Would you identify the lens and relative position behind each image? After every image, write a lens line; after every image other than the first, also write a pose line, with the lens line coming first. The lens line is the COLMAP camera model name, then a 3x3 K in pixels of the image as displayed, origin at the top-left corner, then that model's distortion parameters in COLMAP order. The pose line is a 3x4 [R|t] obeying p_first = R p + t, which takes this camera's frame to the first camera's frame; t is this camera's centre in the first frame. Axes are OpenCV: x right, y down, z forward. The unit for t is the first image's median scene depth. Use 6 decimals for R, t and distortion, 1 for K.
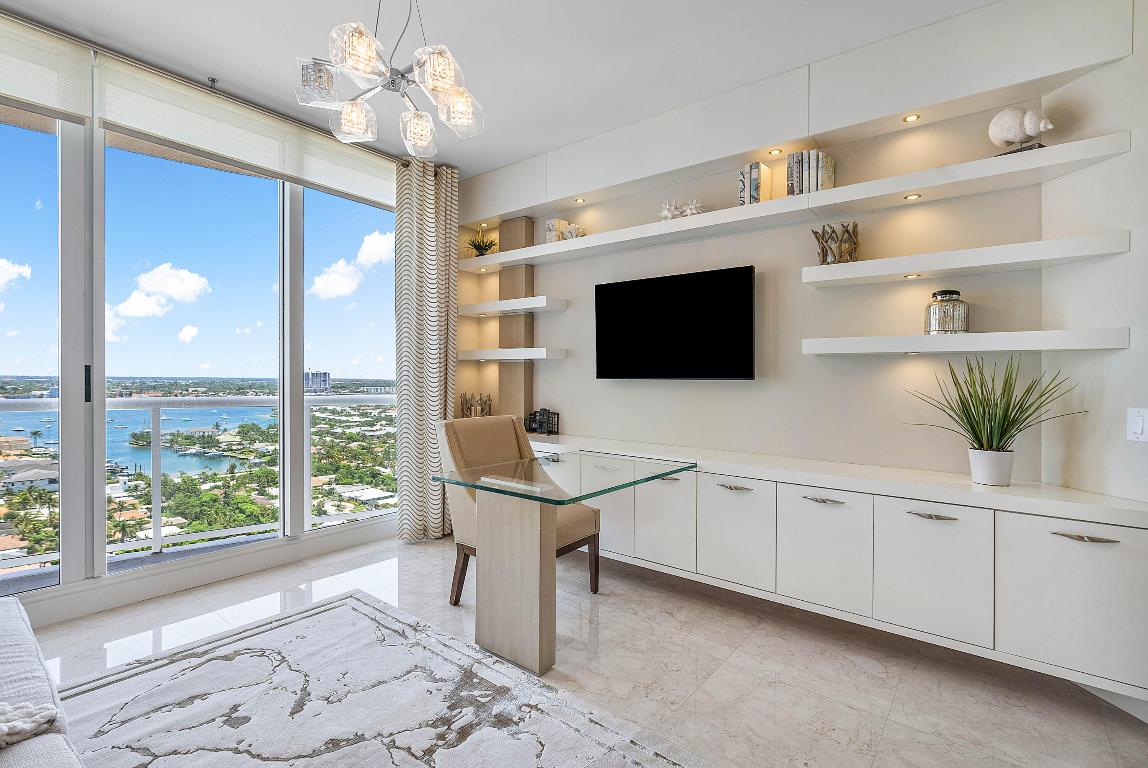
lens RADIAL K [[541.1, 0, 569.0], [0, 541.1, 367.2], [0, 0, 1]] dist [-0.001448, 0.001037]
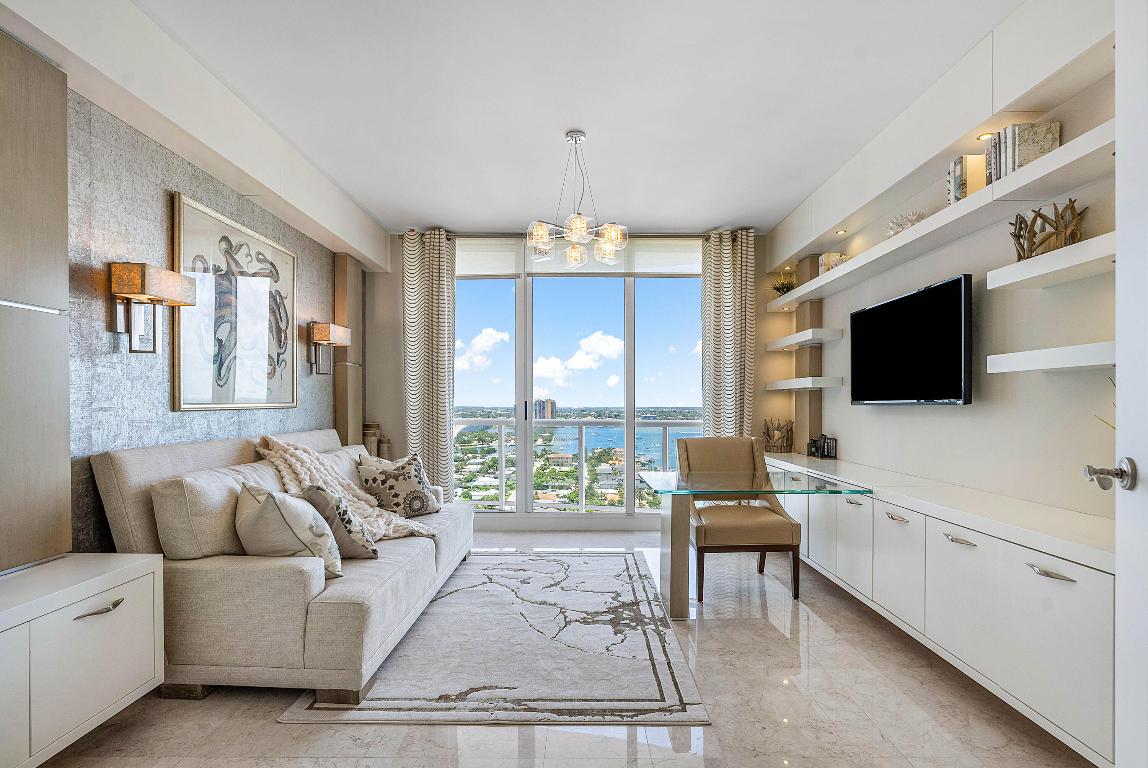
lens RADIAL K [[541.1, 0, 569.0], [0, 541.1, 367.2], [0, 0, 1]] dist [-0.001448, 0.001037]
pose [[0.605742, -0.064333, -0.793056, 0.662469], [0.015854, 0.997504, -0.068809, 0.016545], [0.795503, 0.029107, 0.605250, -0.038679]]
